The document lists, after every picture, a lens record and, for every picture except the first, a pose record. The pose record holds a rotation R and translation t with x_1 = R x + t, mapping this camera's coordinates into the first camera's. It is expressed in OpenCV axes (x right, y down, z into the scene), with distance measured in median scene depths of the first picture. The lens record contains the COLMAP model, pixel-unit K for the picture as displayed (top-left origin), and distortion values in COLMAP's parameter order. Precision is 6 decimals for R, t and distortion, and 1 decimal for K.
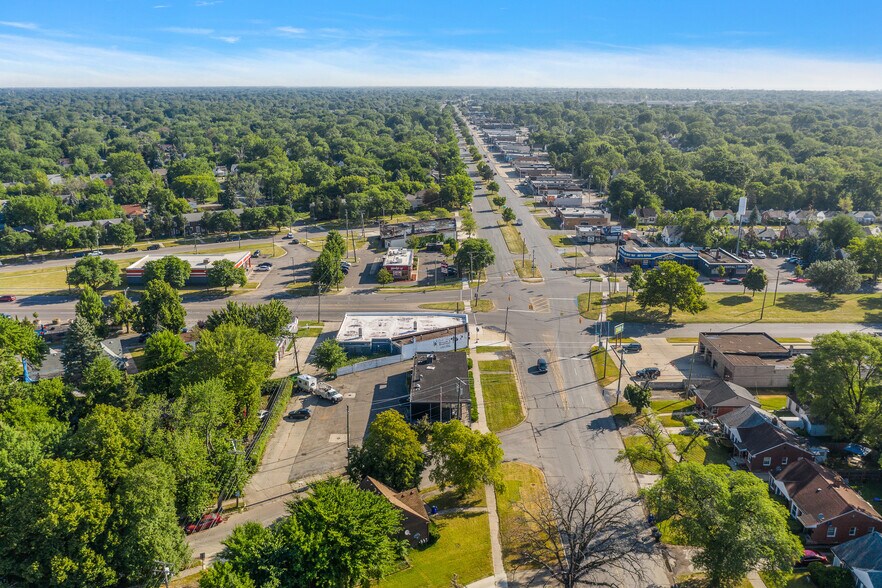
lens RADIAL K [[700.6, 0, 442.5], [0, 700.6, 287.7], [0, 0, 1]] dist [-0.007295, 0.001282]
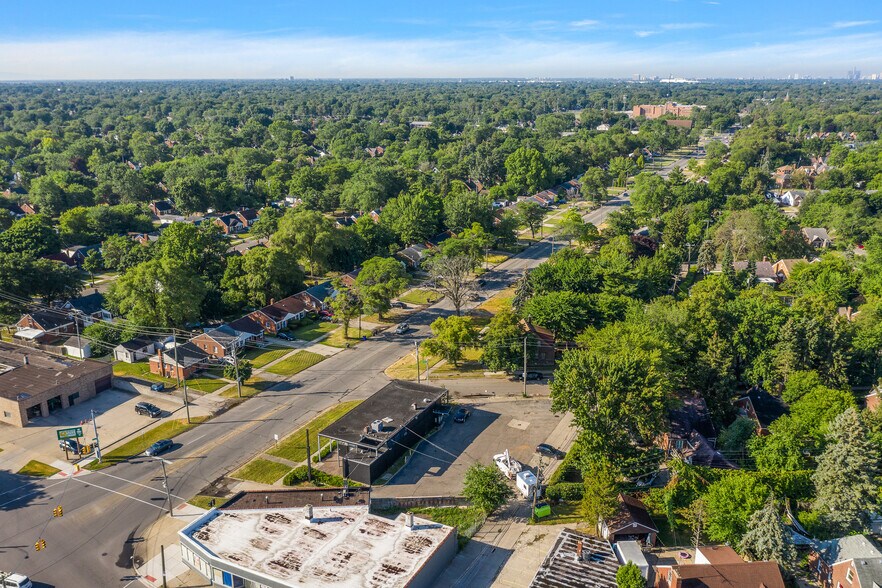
lens RADIAL K [[740.8, 0, 444.0], [0, 740.8, 286.8], [0, 0, 1]] dist [-0.010641, 0.000975]
pose [[-0.894863, -0.123044, 0.429047, -0.287456], [0.124220, 0.854620, 0.504177, -0.300338], [-0.428708, 0.504465, -0.749483, 1.033806]]
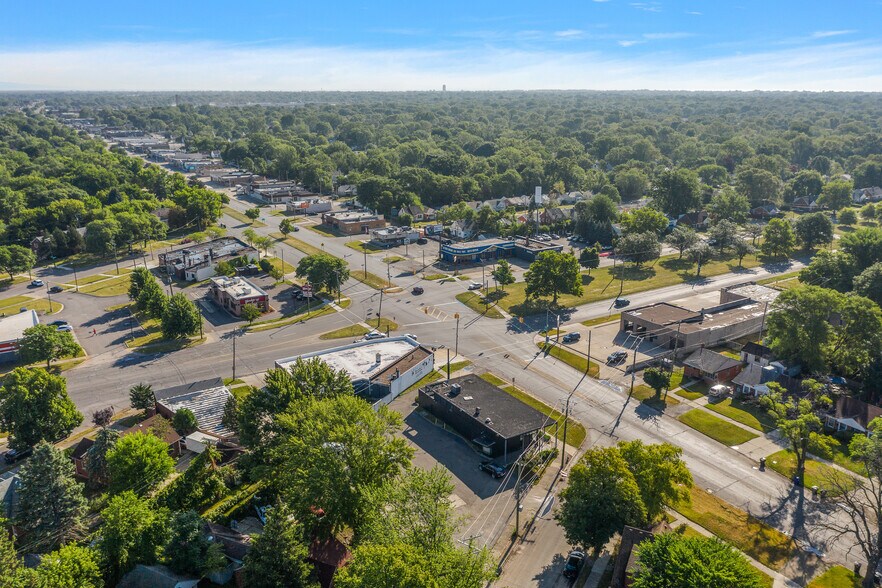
lens RADIAL K [[720.7, 0, 439.0], [0, 720.7, 229.6], [0, 0, 1]] dist [-0.004180, 0.000280]
pose [[0.845140, -0.105879, 0.523954, -0.342133], [0.150299, 0.987712, -0.042839, -0.043577], [-0.512980, 0.114954, 0.850669, 0.138142]]
